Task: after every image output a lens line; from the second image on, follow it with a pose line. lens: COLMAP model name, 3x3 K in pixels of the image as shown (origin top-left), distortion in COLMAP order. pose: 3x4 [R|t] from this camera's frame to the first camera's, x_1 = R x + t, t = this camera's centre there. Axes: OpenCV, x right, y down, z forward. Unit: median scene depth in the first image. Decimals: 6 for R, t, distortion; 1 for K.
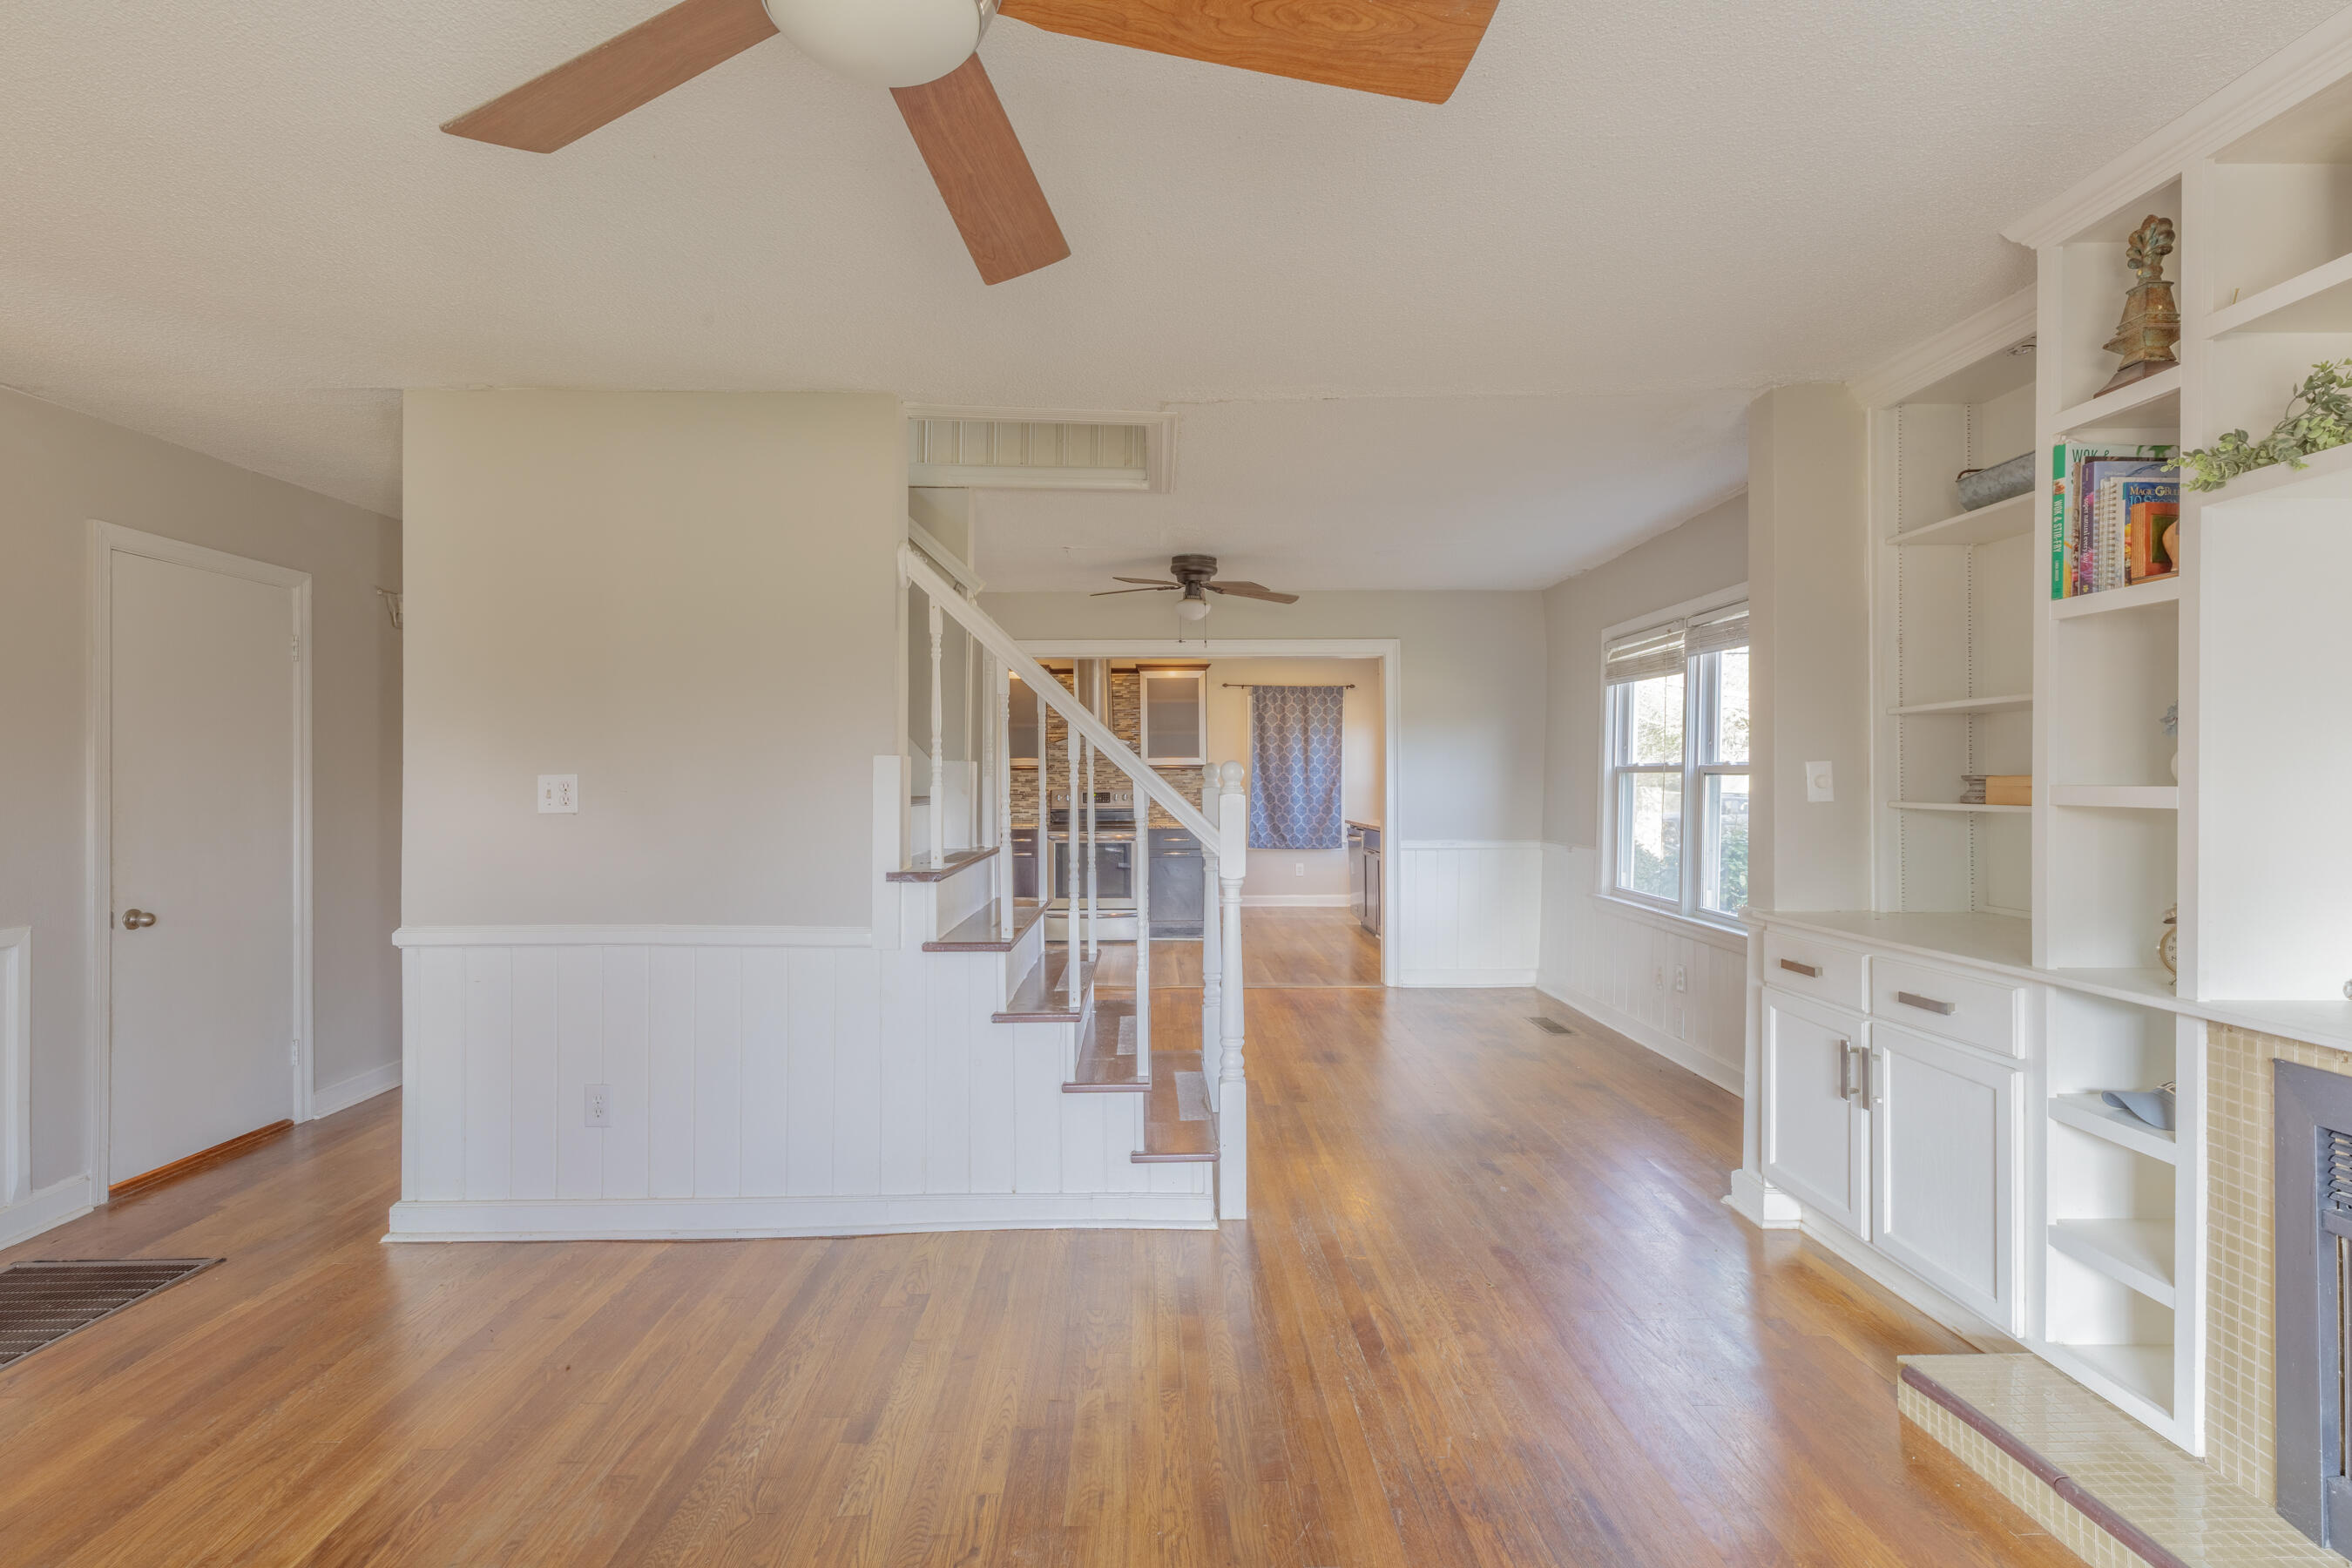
lens RADIAL K [[1063.9, 0, 1141.0], [0, 1063.9, 769.4], [0, 0, 1]] dist [0.005267, 0.000007]
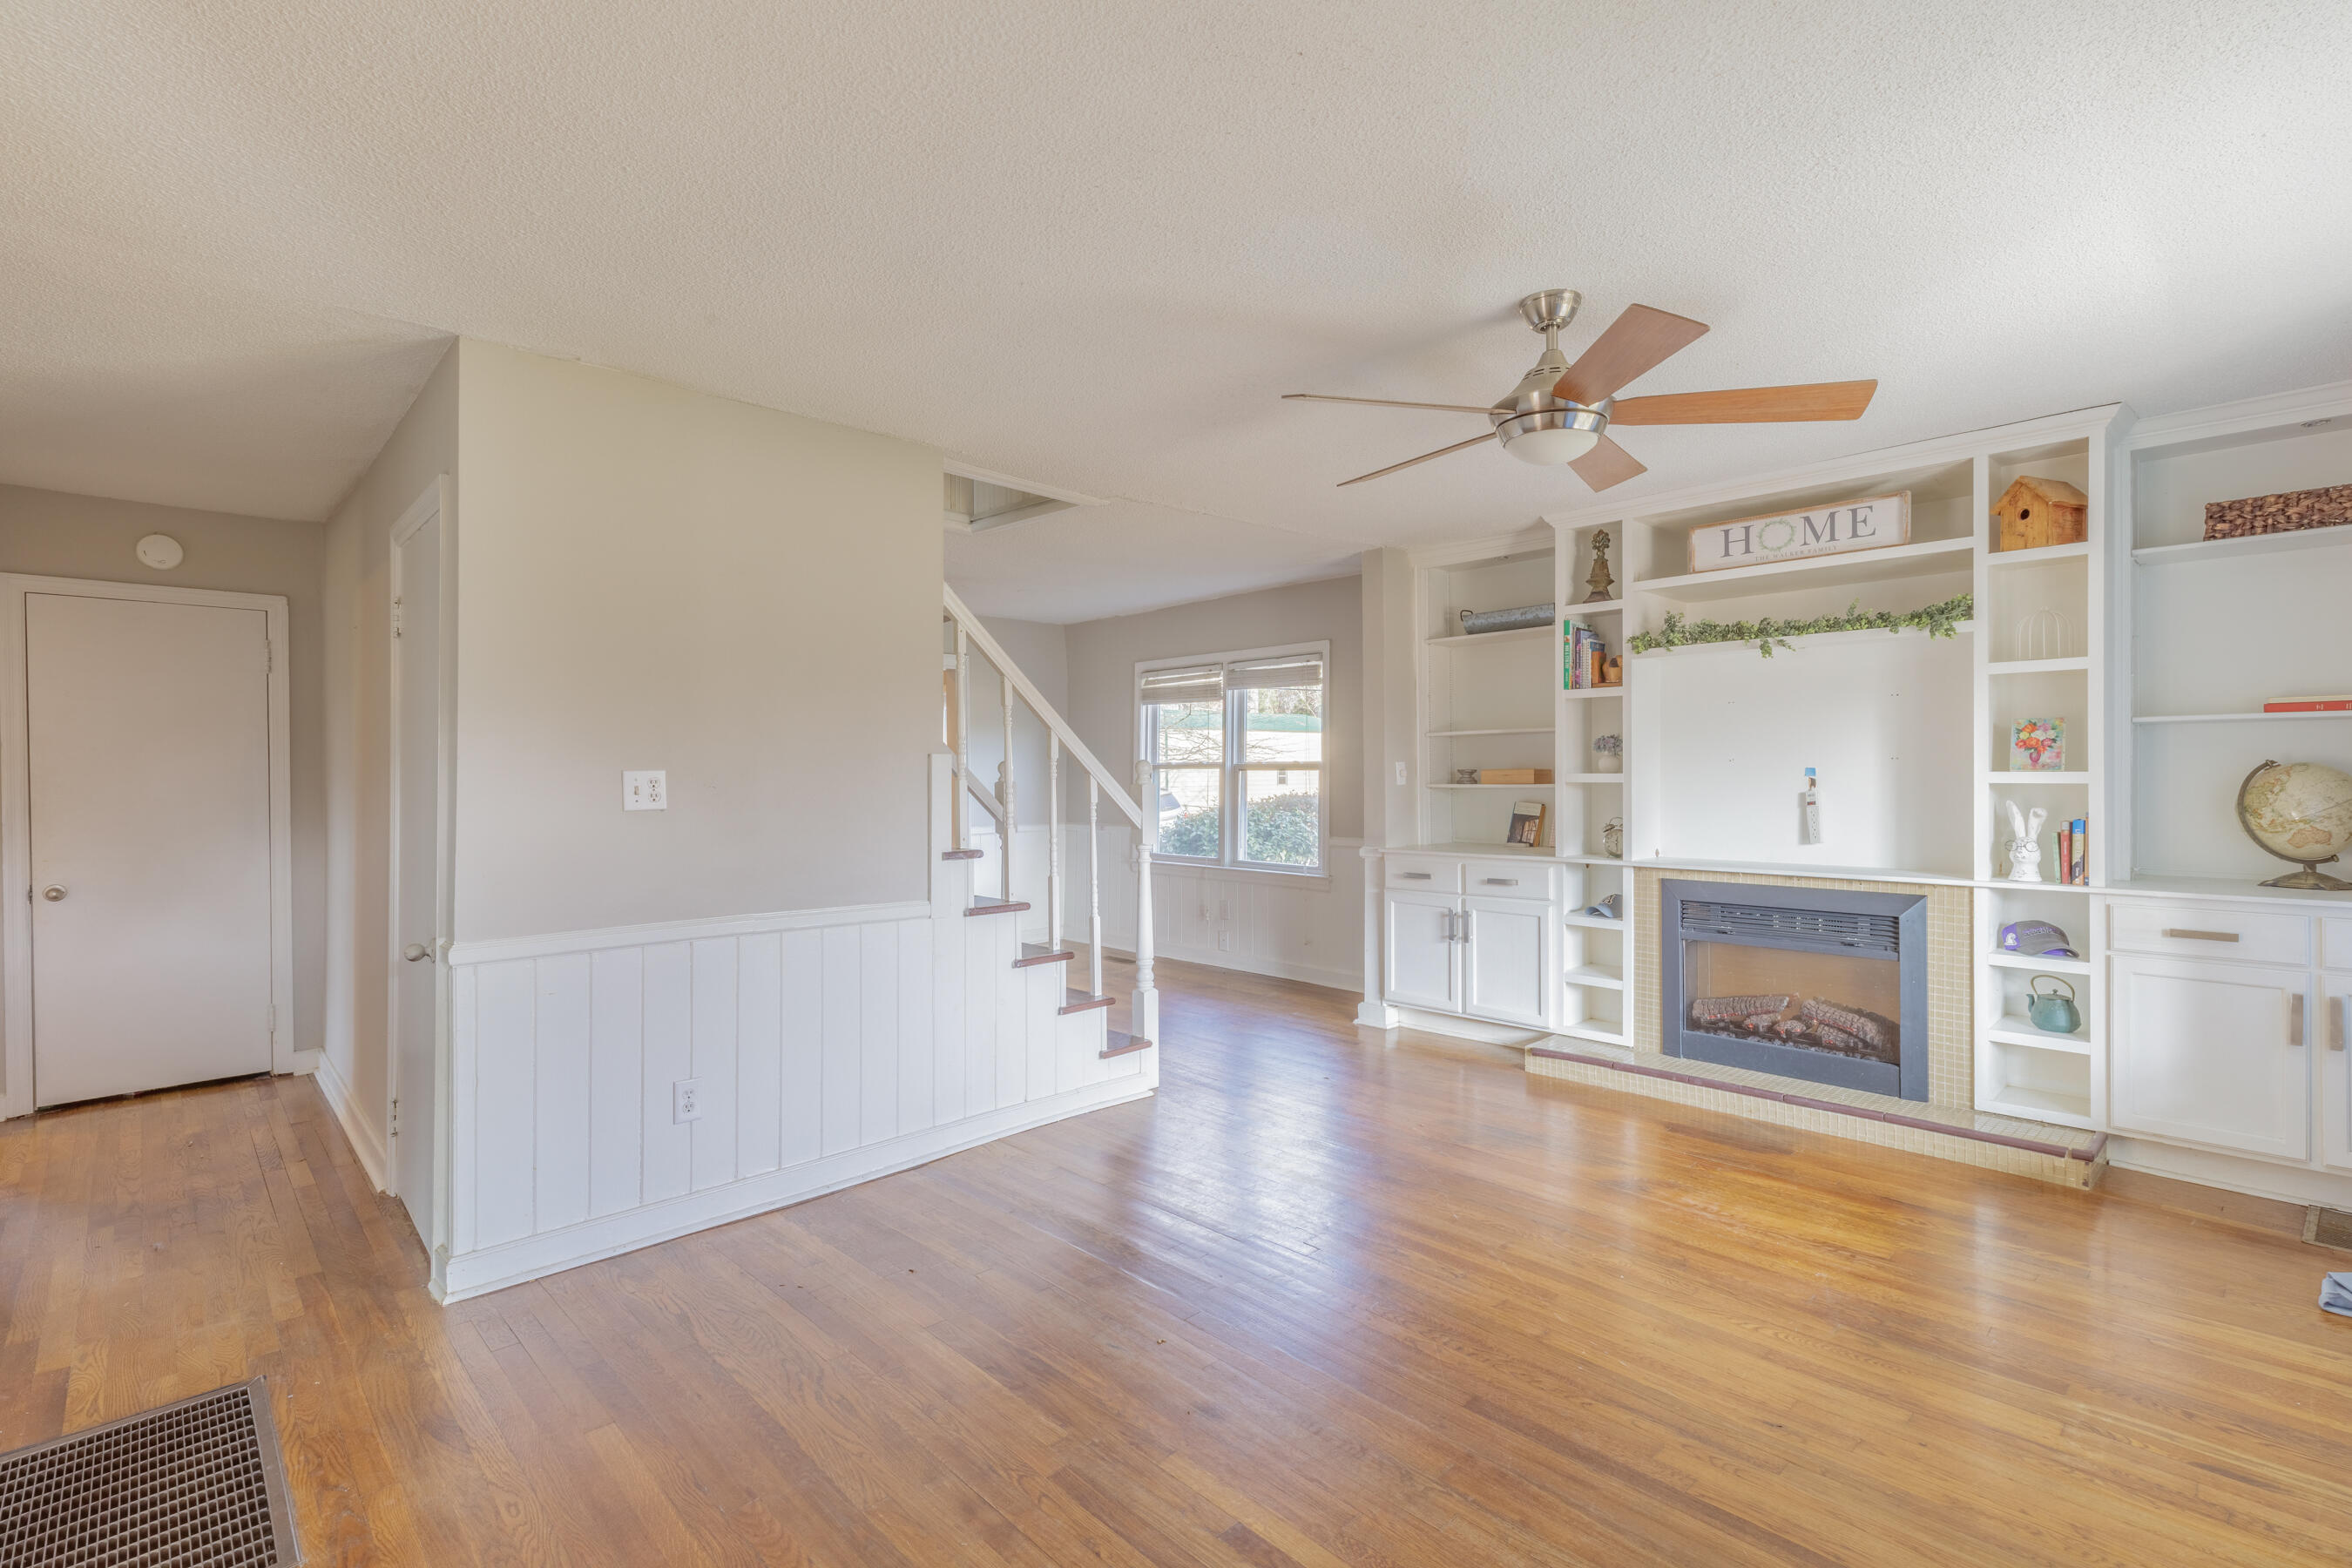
lens RADIAL K [[1063.9, 0, 1180.7], [0, 1063.9, 768.5], [0, 0, 1]] dist [0.005267, 0.000007]
pose [[0.731640, 0.000162, 0.681691, -0.974006], [-0.001015, 0.999999, 0.000852, 0.002173], [-0.681690, -0.001315, 0.731640, -0.054649]]
